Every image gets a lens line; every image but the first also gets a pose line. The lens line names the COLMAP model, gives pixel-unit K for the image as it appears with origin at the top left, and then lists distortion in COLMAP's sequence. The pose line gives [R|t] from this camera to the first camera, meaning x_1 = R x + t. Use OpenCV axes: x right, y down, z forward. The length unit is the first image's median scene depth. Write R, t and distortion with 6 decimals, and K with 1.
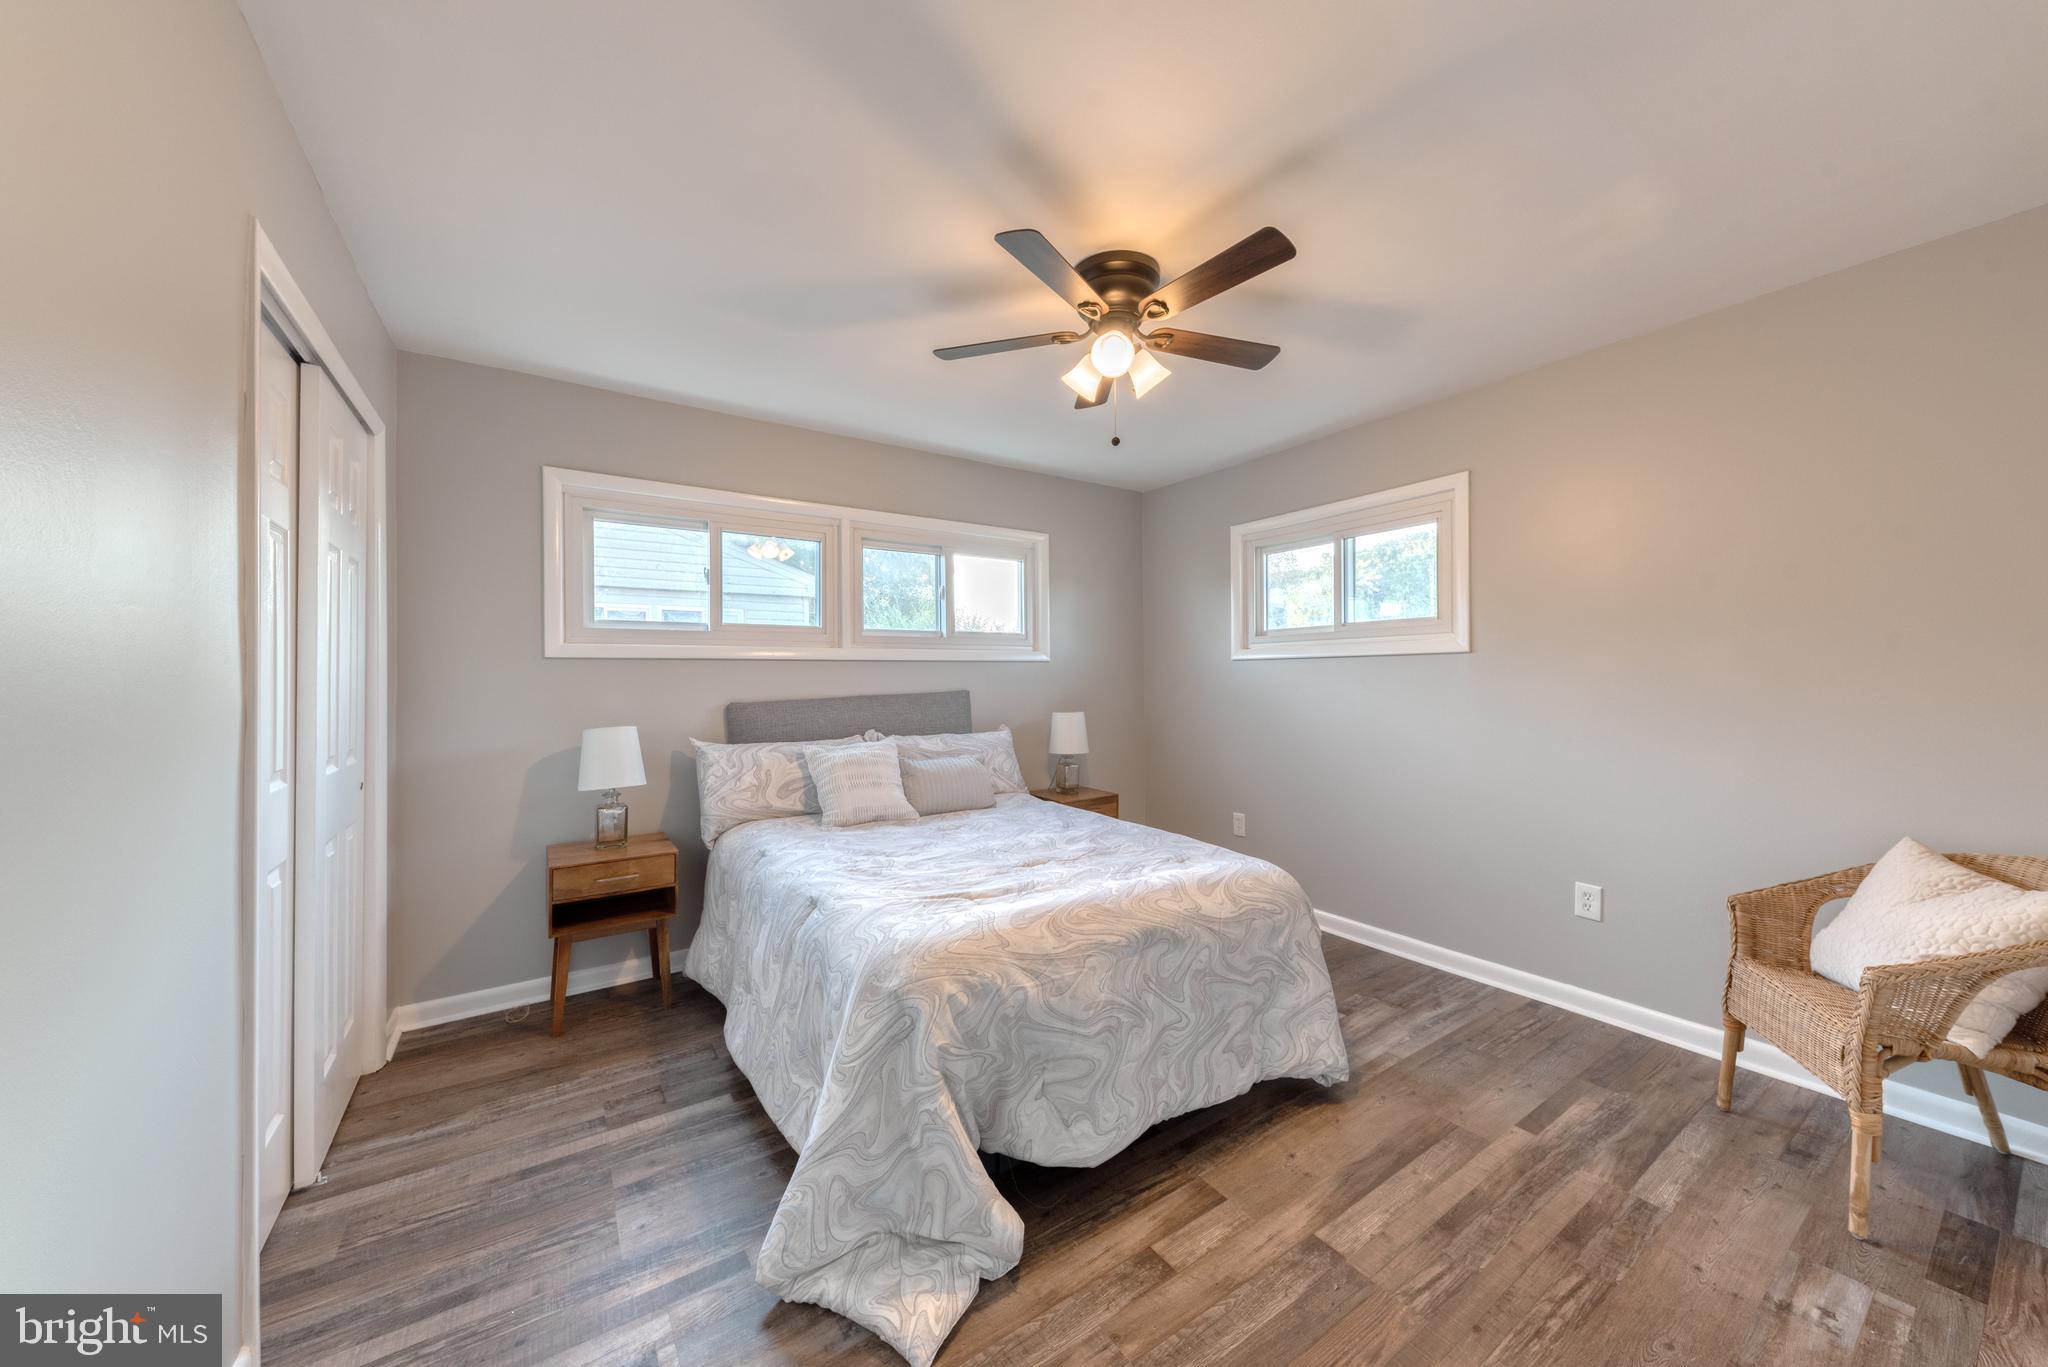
lens RADIAL K [[708.2, 0, 1045.9], [0, 708.2, 674.8], [0, 0, 1]] dist [0.010782, -0.002778]
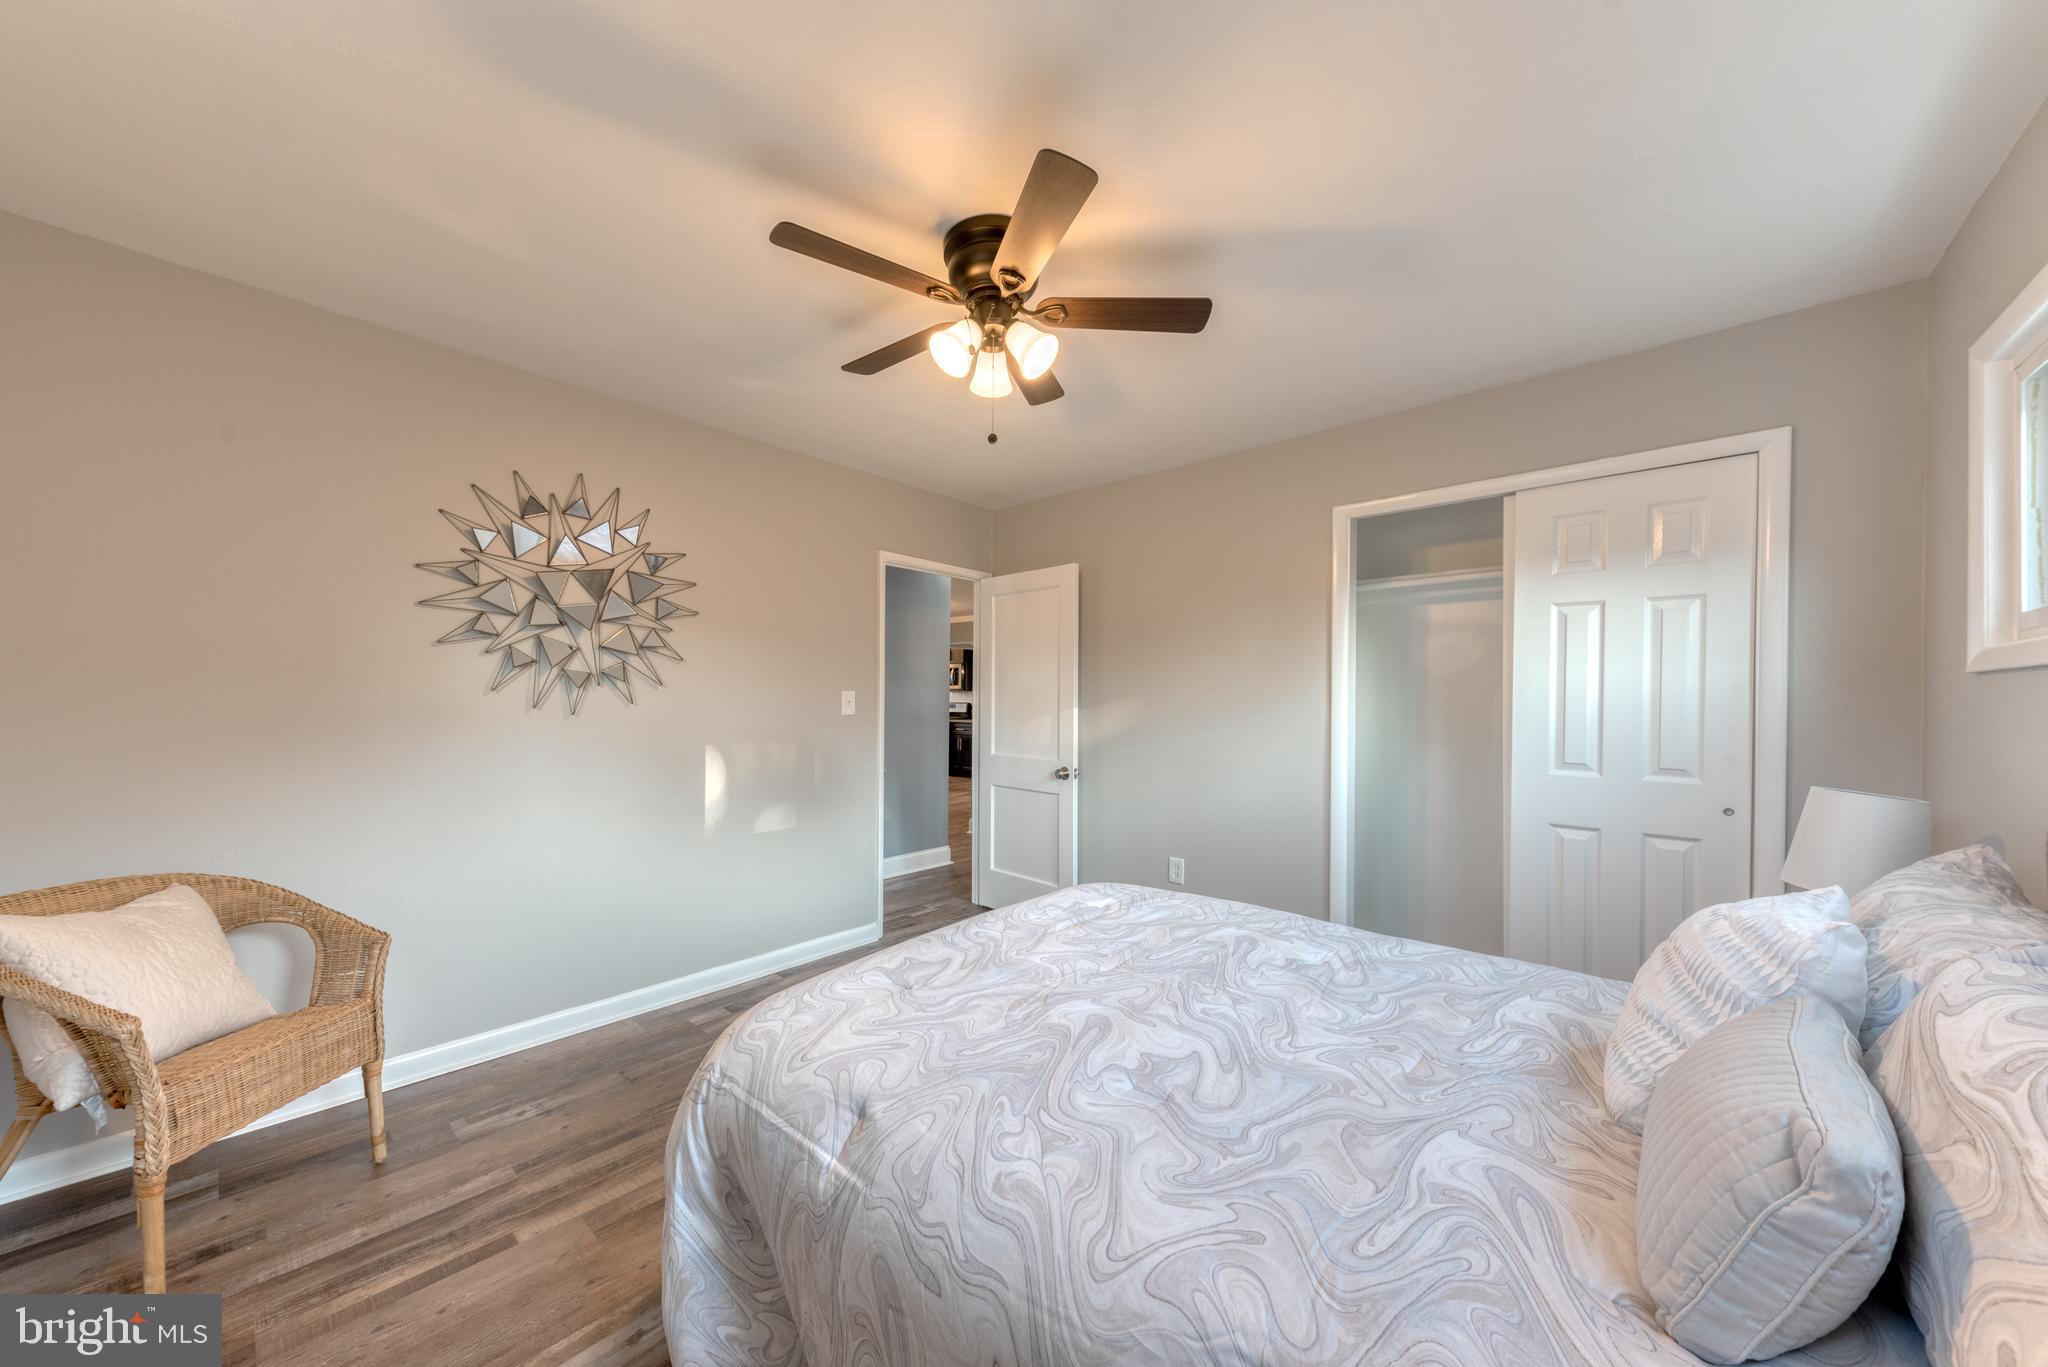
lens RADIAL K [[708.2, 0, 1022.0], [0, 708.2, 695.1], [0, 0, 1]] dist [0.010782, -0.002778]
pose [[-0.972590, -0.000746, -0.232527, 0.259314], [0.000651, 0.999982, -0.005932, -0.002134], [0.232527, -0.005920, -0.972572, 1.799968]]
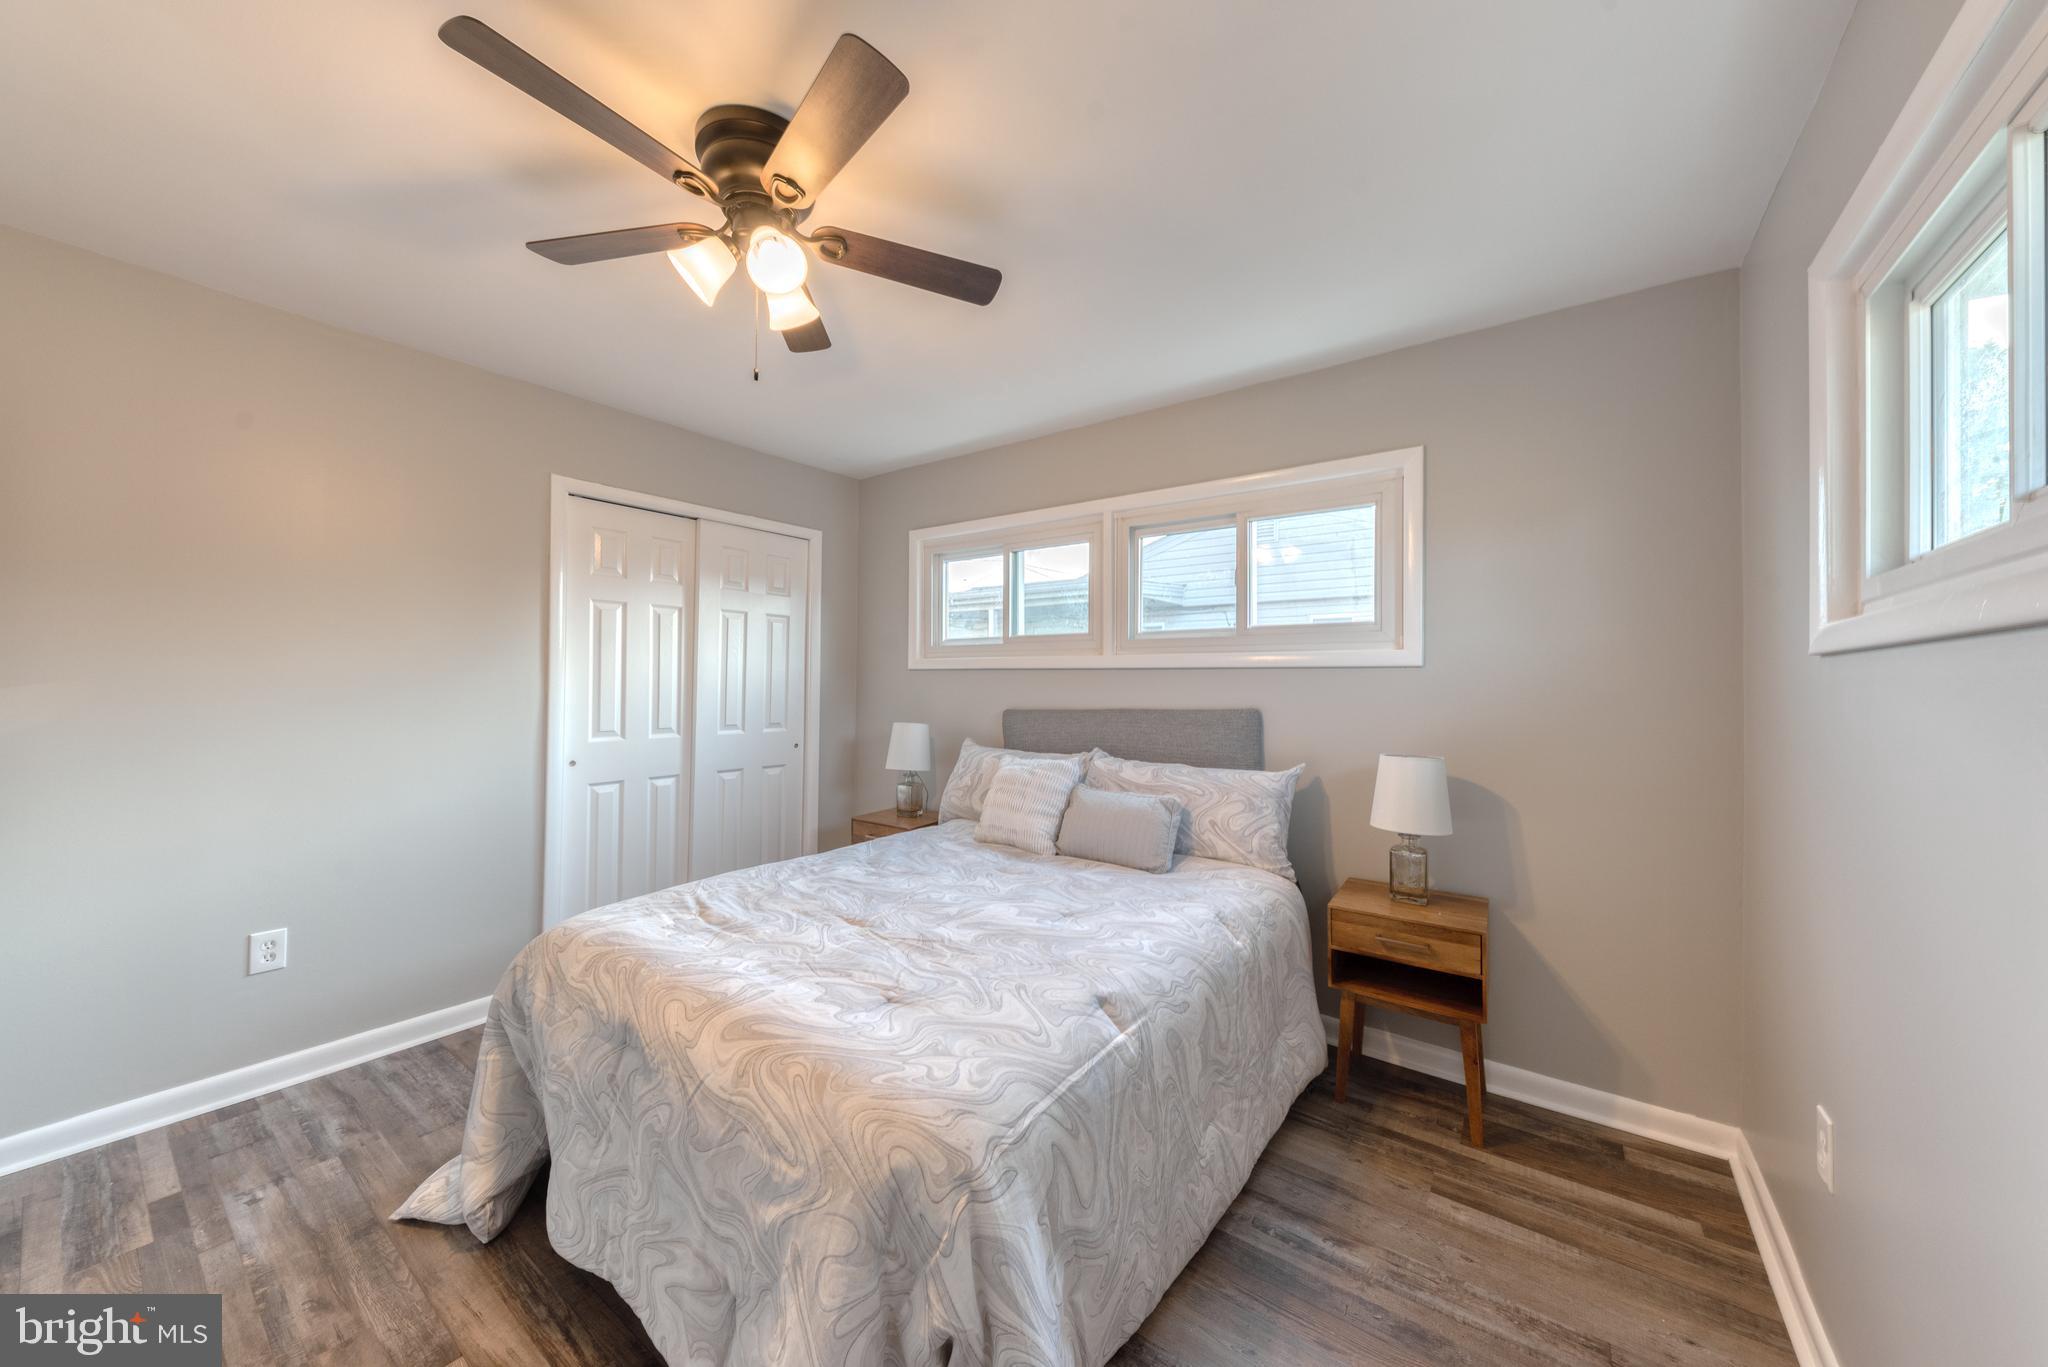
lens RADIAL K [[708.2, 0, 1024.8], [0, 708.2, 672.5], [0, 0, 1]] dist [0.010782, -0.002778]
pose [[0.330875, -0.003978, -0.943666, 0.863081], [-0.010534, 0.999913, -0.007909, -0.011594], [0.943616, 0.012558, 0.330804, 0.981974]]
